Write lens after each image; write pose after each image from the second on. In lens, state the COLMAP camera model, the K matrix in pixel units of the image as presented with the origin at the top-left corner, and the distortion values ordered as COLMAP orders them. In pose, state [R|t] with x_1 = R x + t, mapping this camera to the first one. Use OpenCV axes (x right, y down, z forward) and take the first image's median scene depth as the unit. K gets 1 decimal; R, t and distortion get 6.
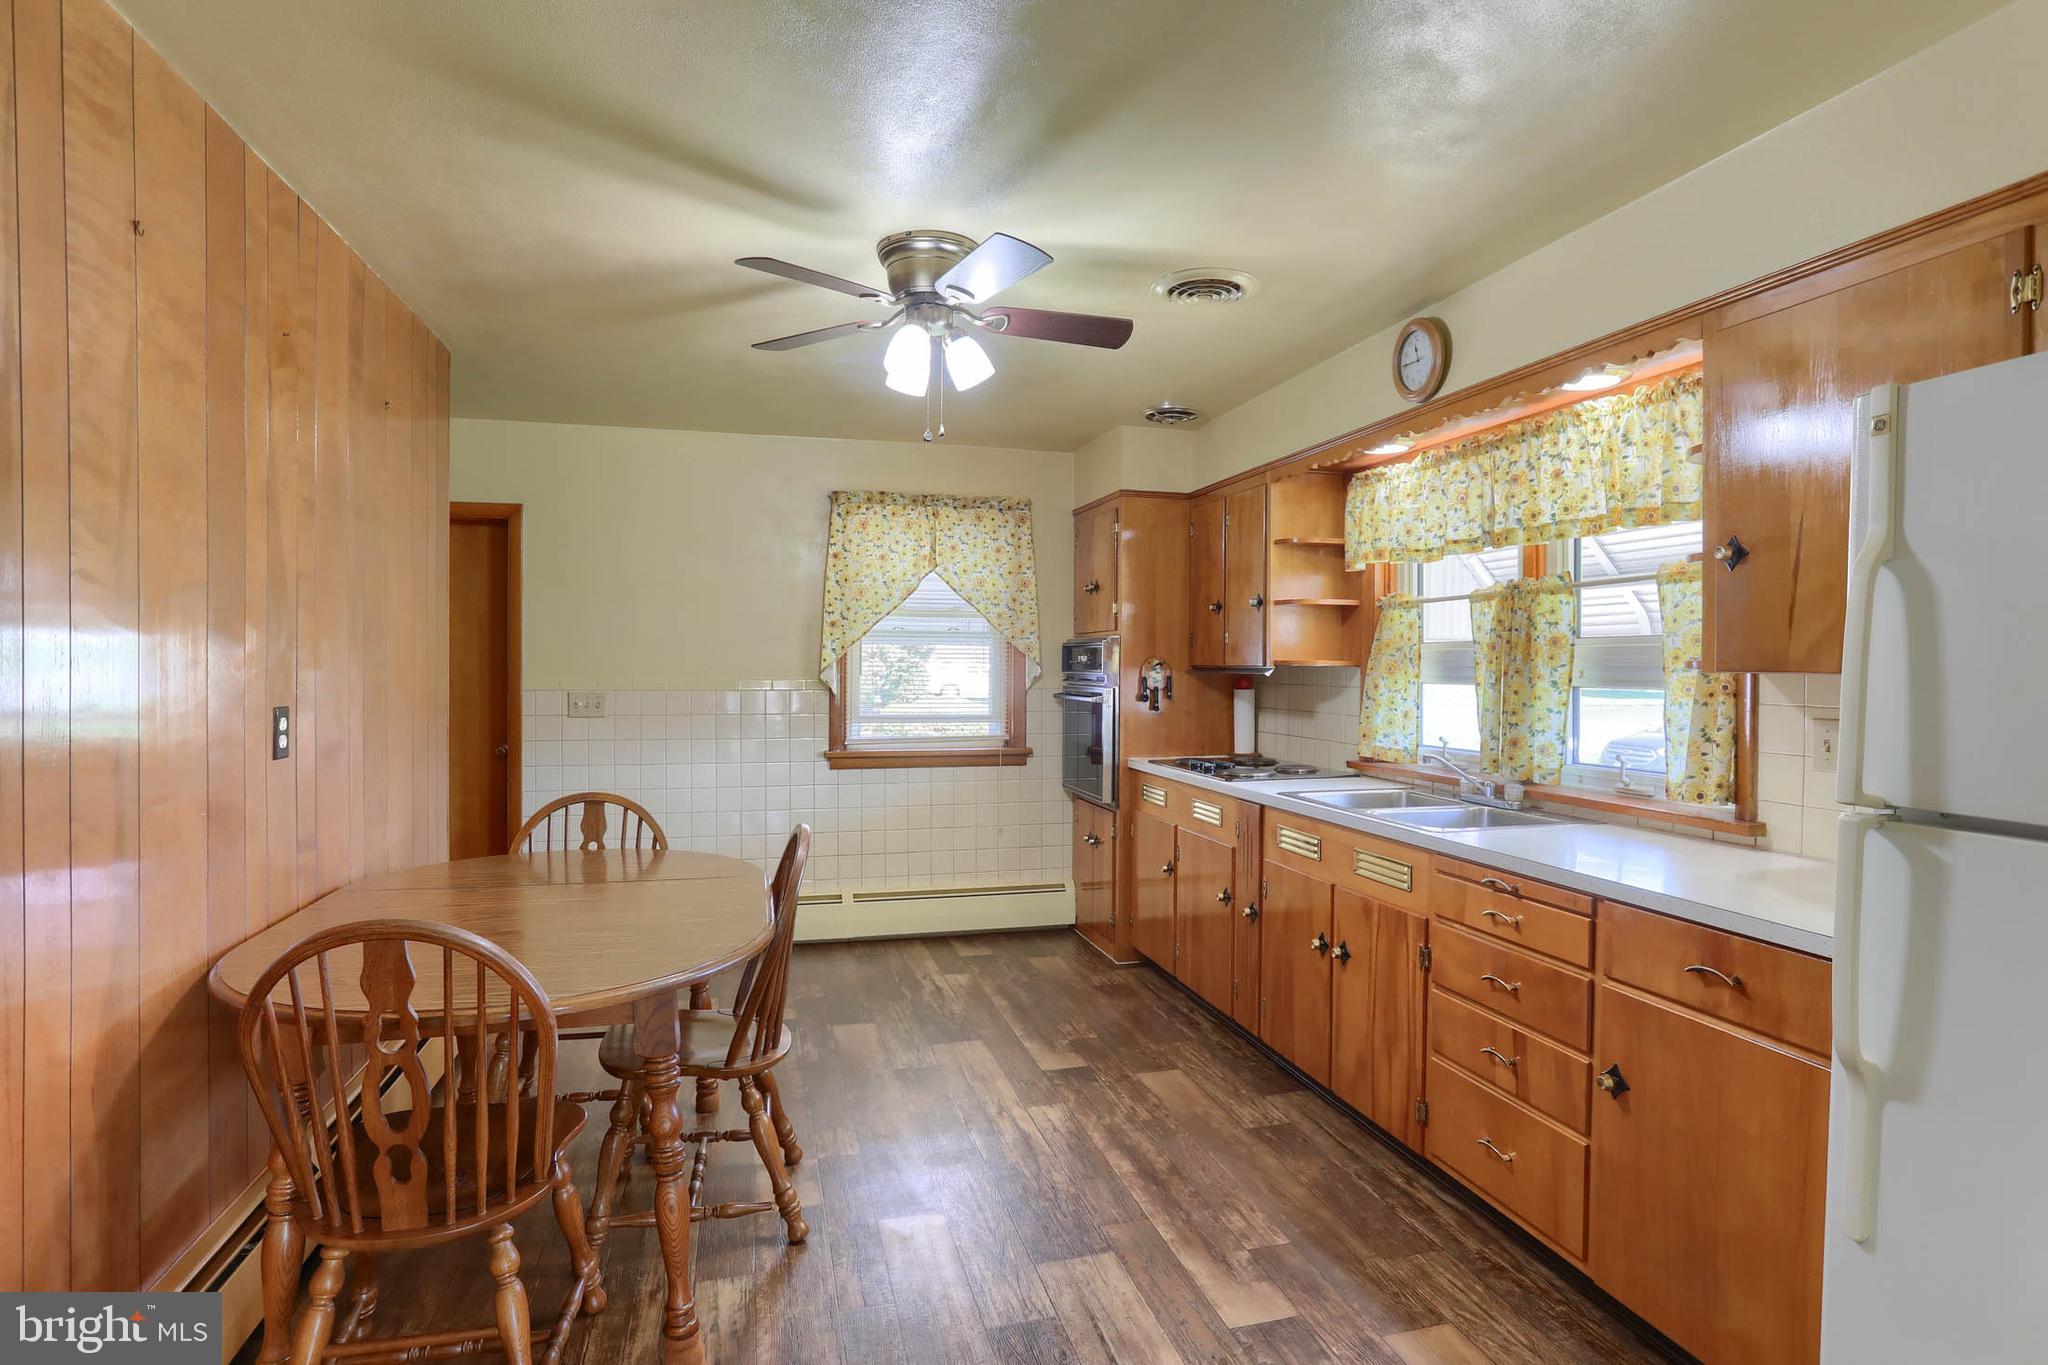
lens RADIAL K [[1068.4, 0, 1024.4], [0, 1068.4, 676.0], [0, 0, 1]] dist [-0.066912, 0.038711]
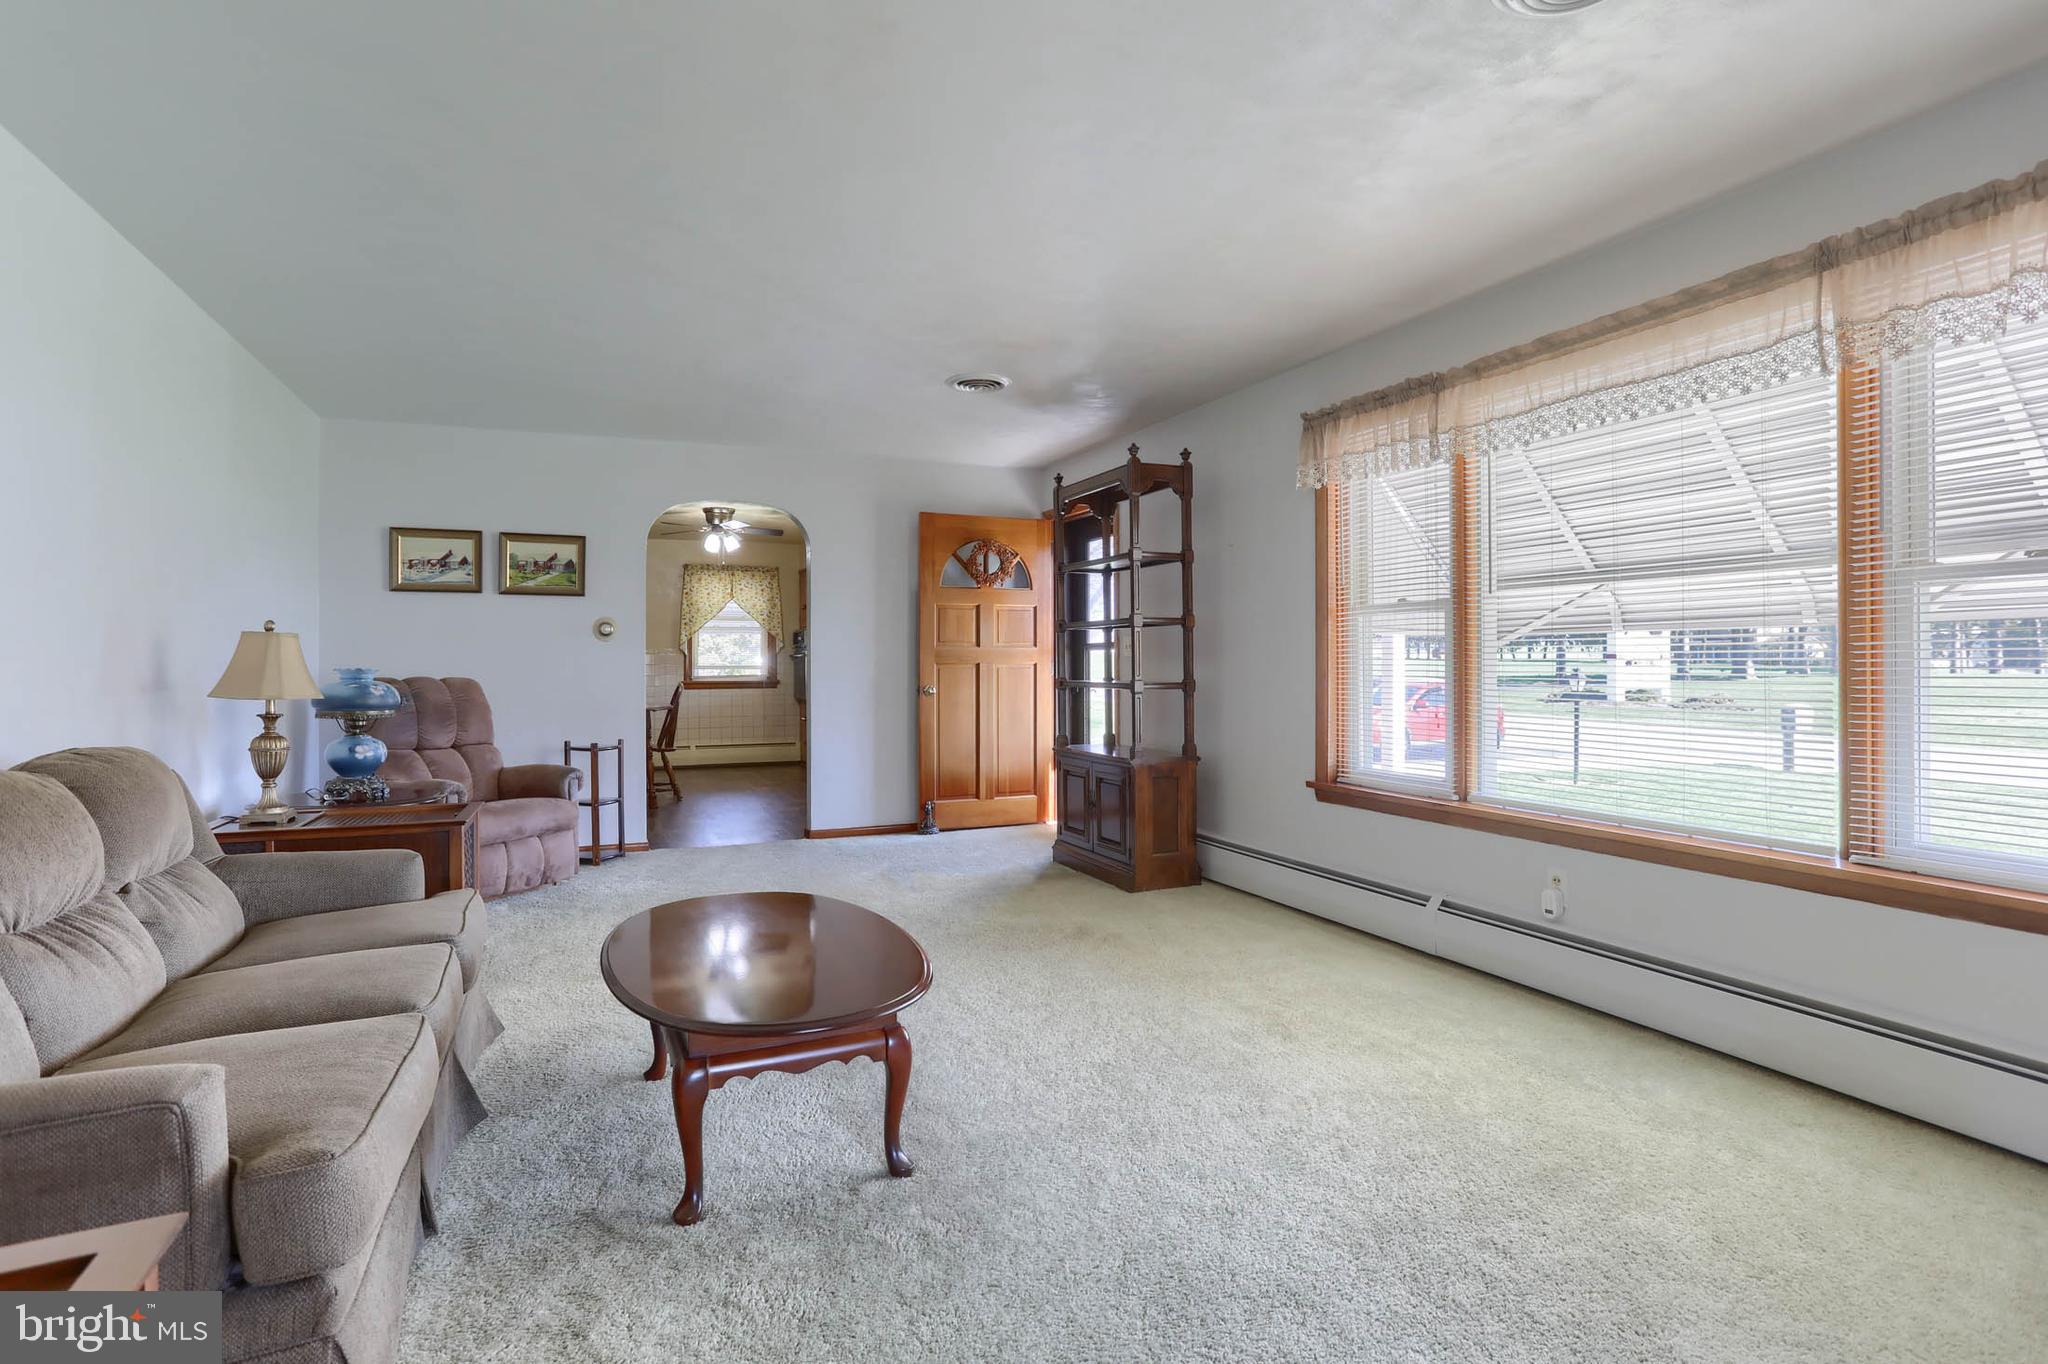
lens RADIAL K [[1047.8, 0, 1037.9], [0, 1047.8, 657.9], [0, 0, 1]] dist [-0.062523, 0.039464]
pose [[0.987011, -0.008869, 0.160409, 0.299128], [0.011836, 0.999776, -0.017551, 0.106177], [-0.160218, 0.019222, 0.986895, -1.920347]]
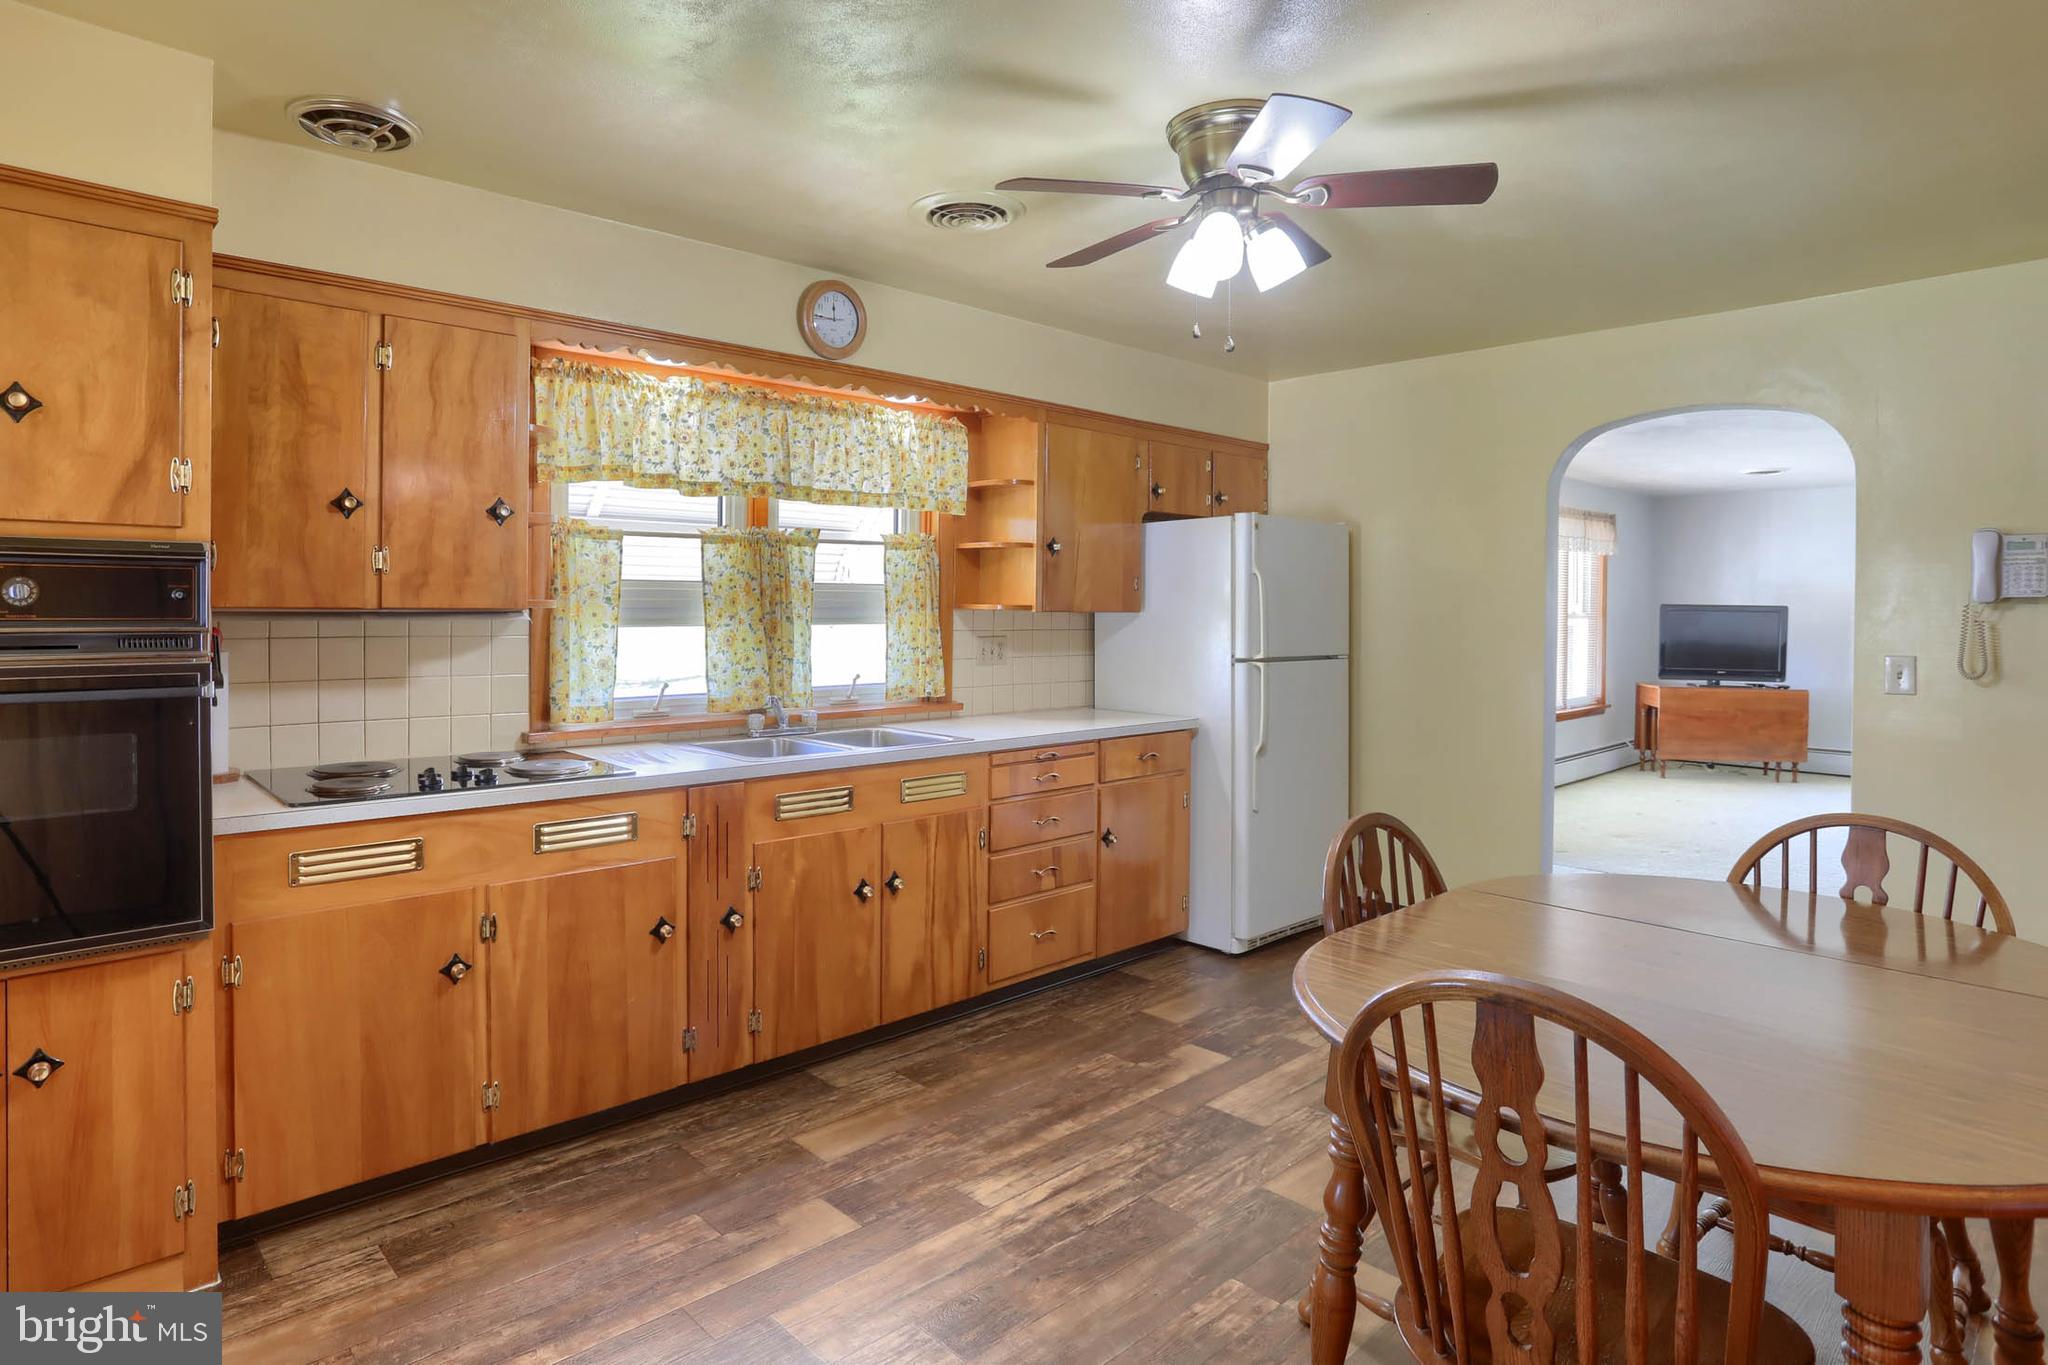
lens RADIAL K [[1123.4, 0, 983.7], [0, 1123.4, 623.8], [0, 0, 1]] dist [-0.069713, 0.048673]
pose [[-0.475945, -0.023085, 0.879172, -0.650644], [0.000718, 0.999645, 0.026637, -0.022451], [-0.879475, 0.013309, -0.475760, 1.326487]]
